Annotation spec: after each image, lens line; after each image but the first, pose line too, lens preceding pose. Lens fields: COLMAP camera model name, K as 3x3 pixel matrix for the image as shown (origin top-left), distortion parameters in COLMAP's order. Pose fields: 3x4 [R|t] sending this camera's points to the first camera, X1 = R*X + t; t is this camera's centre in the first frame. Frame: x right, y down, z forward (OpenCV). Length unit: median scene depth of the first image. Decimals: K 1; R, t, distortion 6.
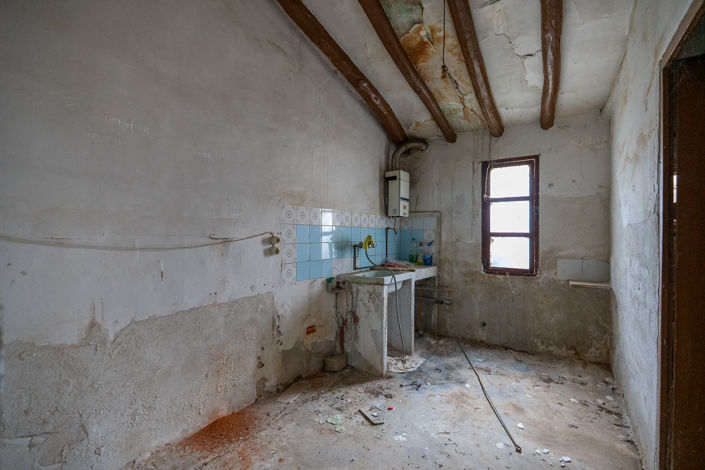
lens RADIAL K [[310.9, 0, 354.8], [0, 310.9, 236.2], [0, 0, 1]] dist [-0.007760, 0.000239]
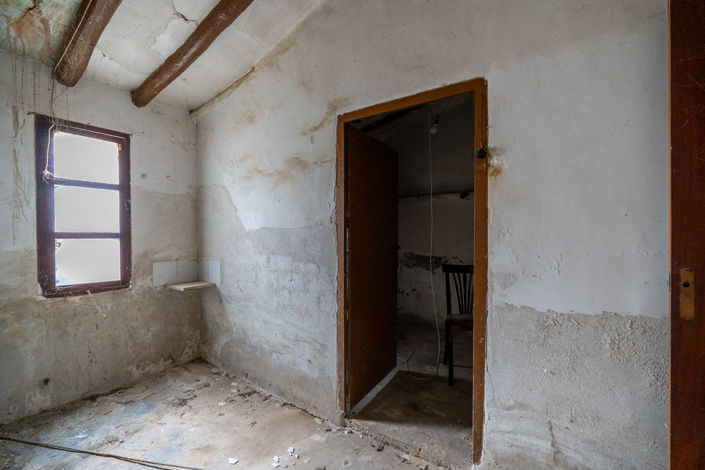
lens RADIAL K [[310.9, 0, 355.3], [0, 310.9, 235.5], [0, 0, 1]] dist [-0.007760, 0.000239]
pose [[0.010929, -0.017333, 0.999790, -0.202514], [-0.003878, 0.999842, 0.017376, -0.020242], [-0.999933, -0.004067, 0.010860, 0.423082]]
